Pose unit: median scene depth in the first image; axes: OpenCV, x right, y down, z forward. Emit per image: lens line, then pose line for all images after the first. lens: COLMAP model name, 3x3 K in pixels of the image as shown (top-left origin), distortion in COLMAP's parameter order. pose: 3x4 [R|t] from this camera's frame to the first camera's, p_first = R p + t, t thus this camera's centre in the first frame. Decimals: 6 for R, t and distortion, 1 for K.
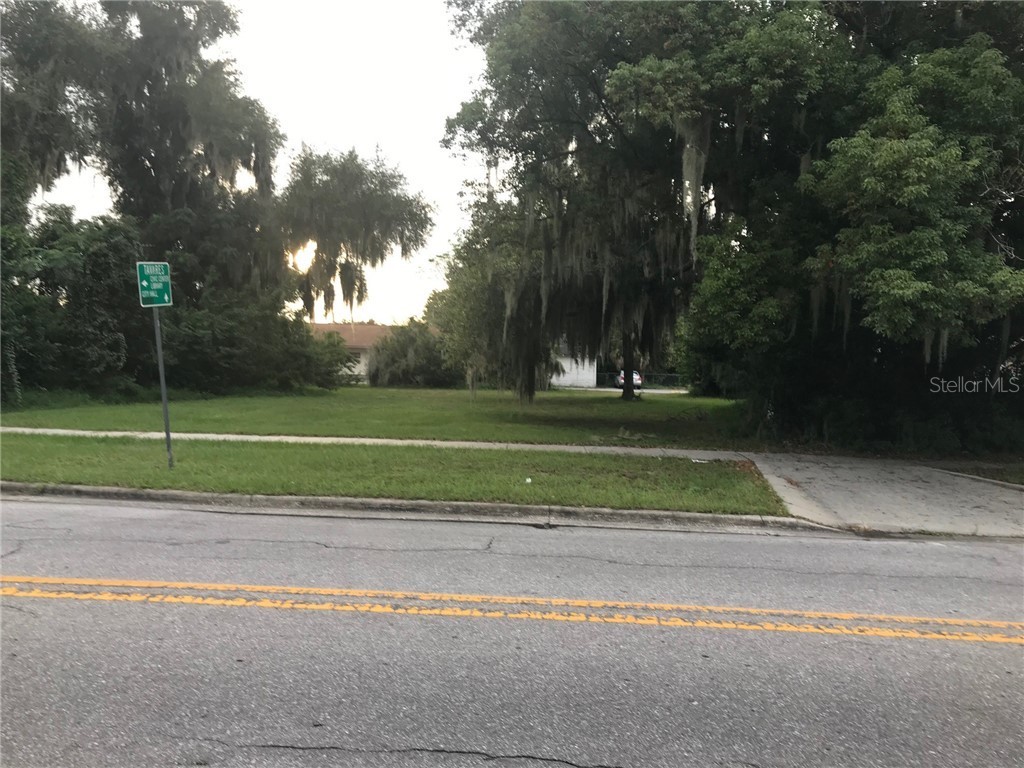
lens RADIAL K [[837.5, 0, 514.1], [0, 837.5, 377.2], [0, 0, 1]] dist [0.028958, -0.018064]
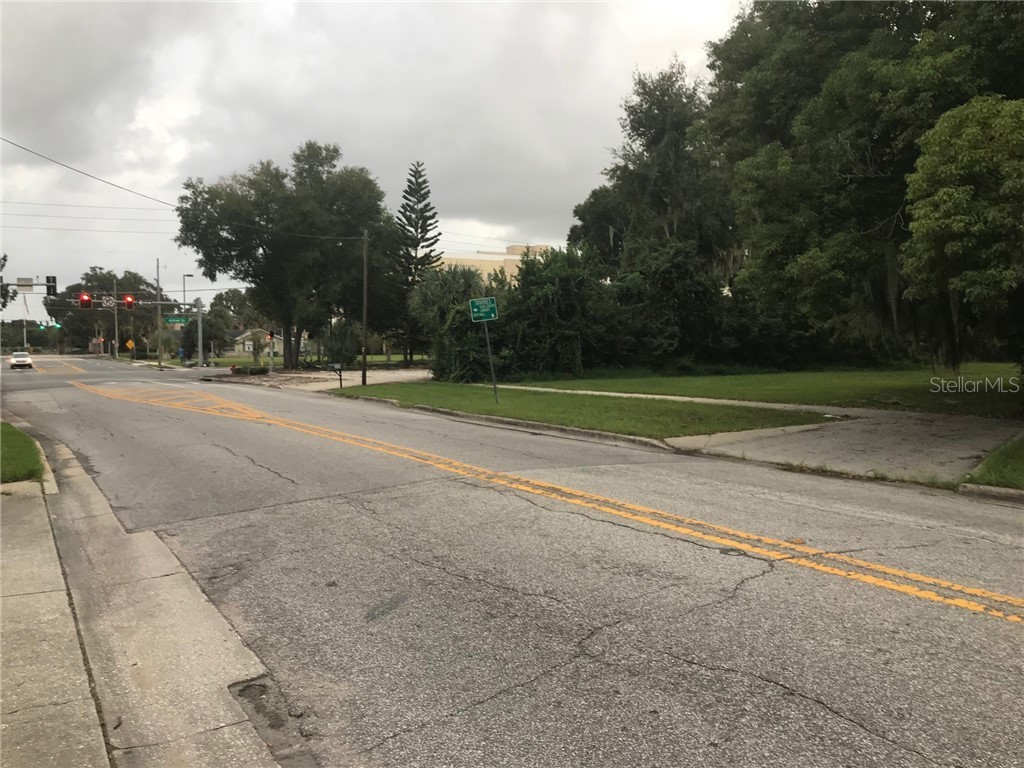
lens RADIAL K [[837.5, 0, 507.3], [0, 837.5, 386.7], [0, 0, 1]] dist [0.028958, -0.018064]
pose [[0.555109, 0.001570, -0.831776, 0.800225], [0.024921, 0.999518, 0.018518, 0.022355], [0.831404, -0.031008, 0.554802, -0.023687]]
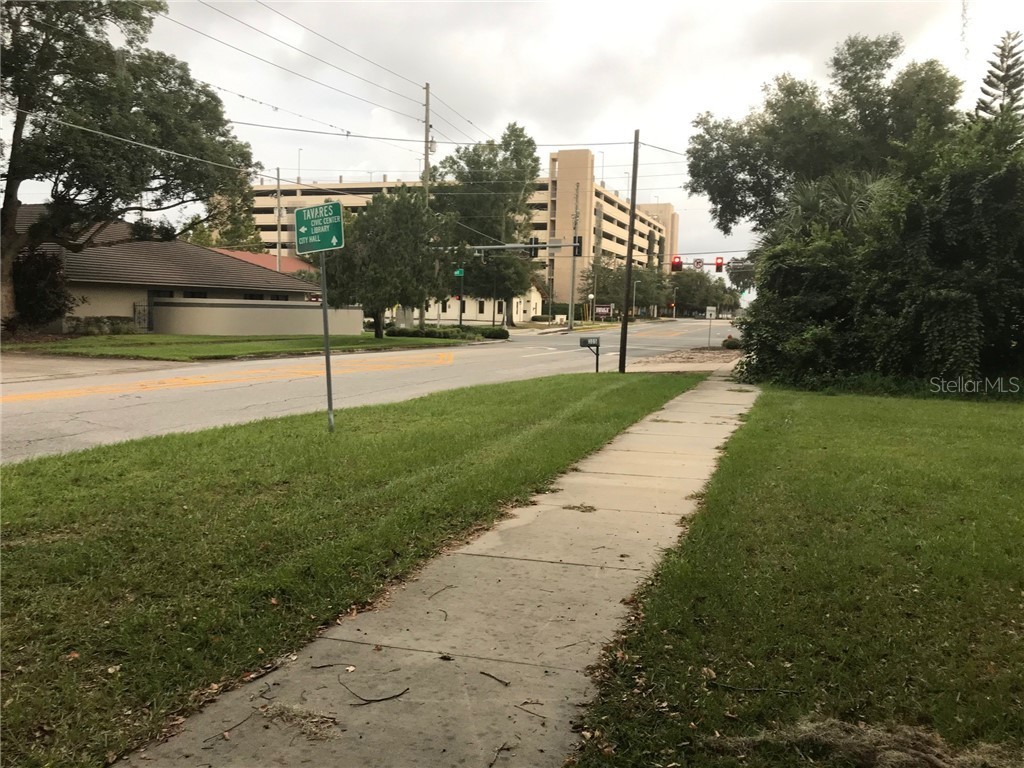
lens RADIAL K [[837.5, 0, 512.7], [0, 837.5, 374.2], [0, 0, 1]] dist [0.028958, -0.018064]
pose [[-0.268968, 0.034197, -0.962542, 0.261041], [-0.039882, 0.998117, 0.046605, -0.002122], [0.962323, 0.050923, -0.267097, 0.955427]]
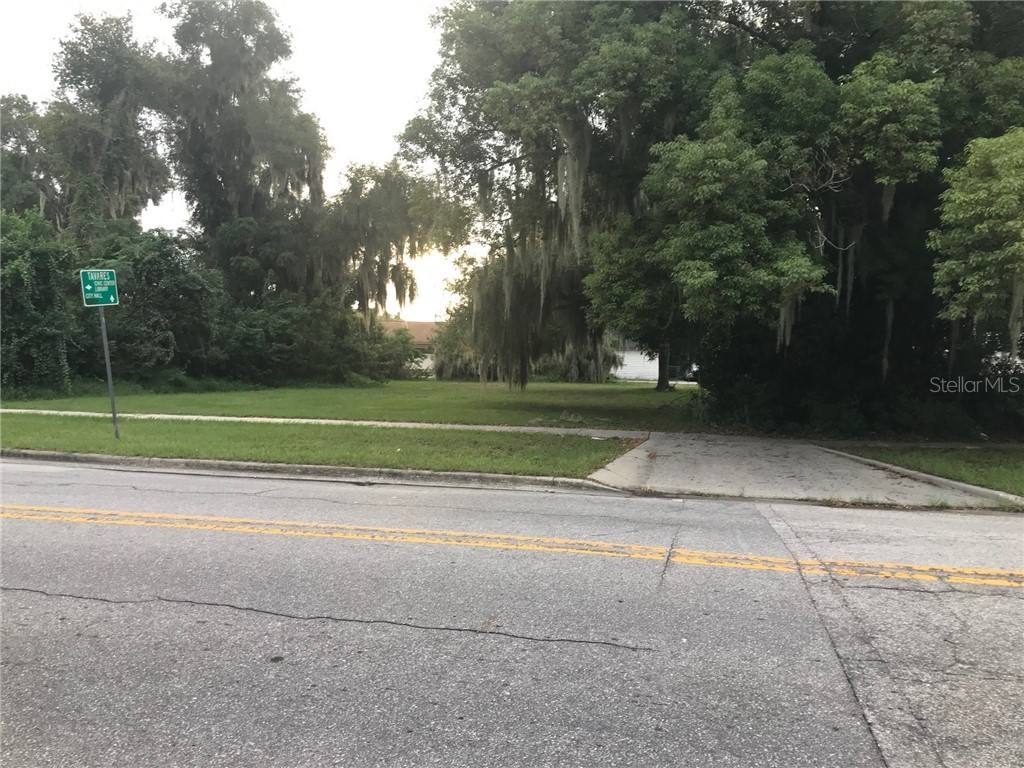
lens RADIAL K [[837.5, 0, 514.0], [0, 837.5, 375.3], [0, 0, 1]] dist [0.028958, -0.018064]
pose [[0.989709, -0.006906, -0.142927, 0.223929], [0.007220, 0.999973, 0.001679, 0.012355], [0.142911, -0.002693, 0.989732, -0.080580]]
